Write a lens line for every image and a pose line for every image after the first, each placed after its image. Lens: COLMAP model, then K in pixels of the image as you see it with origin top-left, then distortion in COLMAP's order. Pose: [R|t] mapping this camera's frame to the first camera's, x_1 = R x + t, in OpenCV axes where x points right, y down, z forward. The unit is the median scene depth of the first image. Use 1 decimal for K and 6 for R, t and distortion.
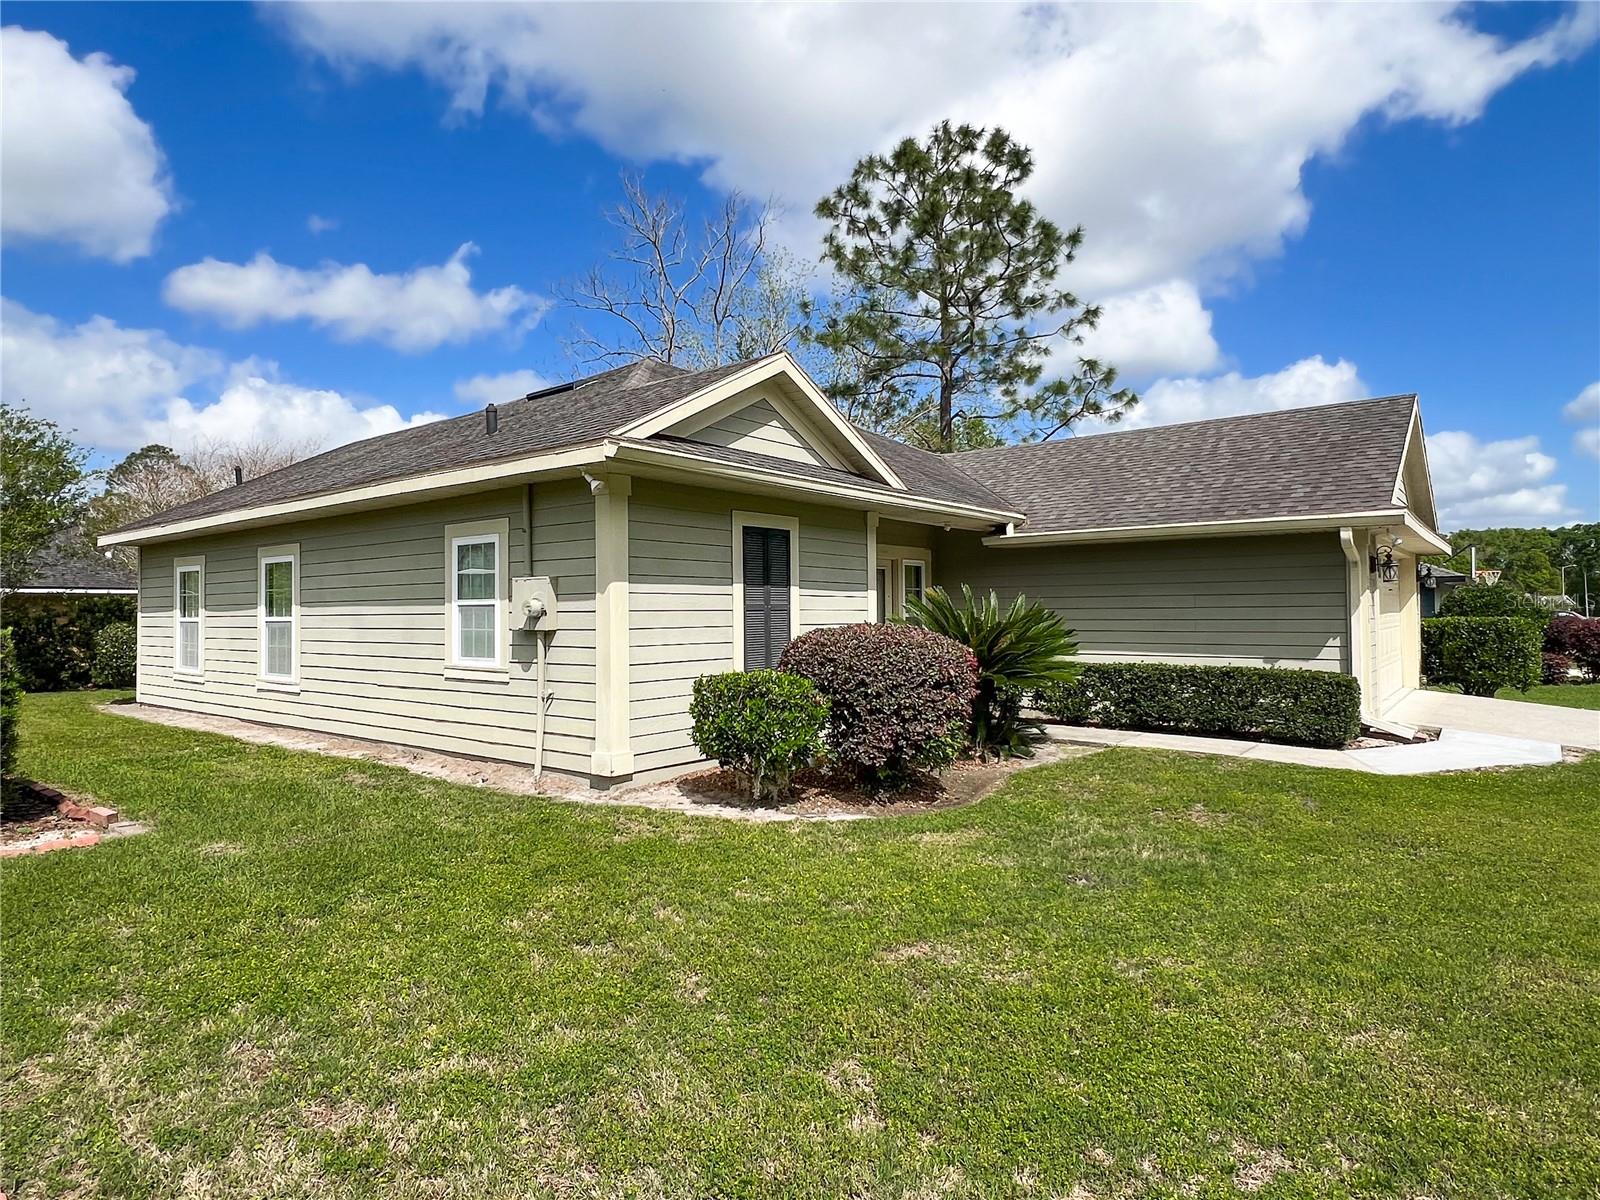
lens RADIAL K [[914.6, 0, 798.6], [0, 914.6, 611.2], [0, 0, 1]] dist [-0.009248, -0.004527]
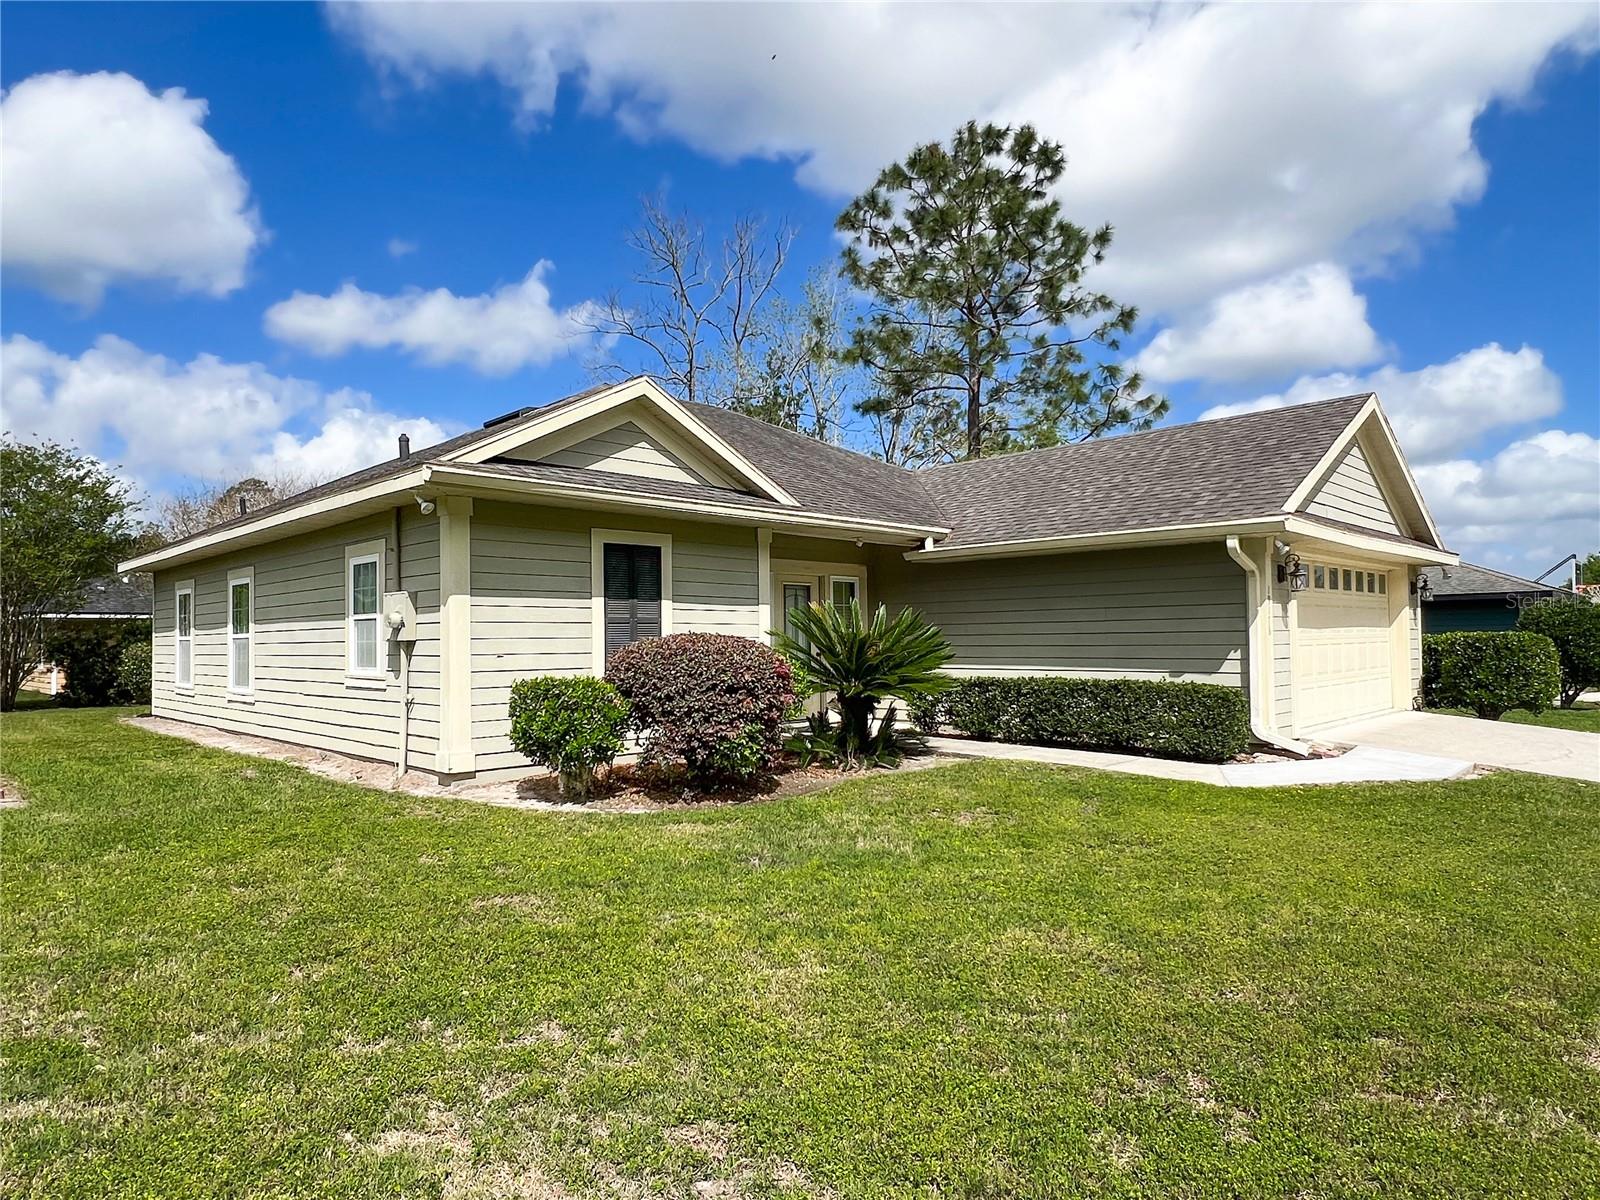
lens RADIAL K [[958.5, 0, 784.0], [0, 958.5, 632.6], [0, 0, 1]] dist [-0.003490, 0.000771]
pose [[0.992765, -0.003577, -0.120018, 0.234928], [0.002954, 0.999981, -0.005373, 0.014322], [0.120035, 0.004980, 0.992757, -0.063829]]
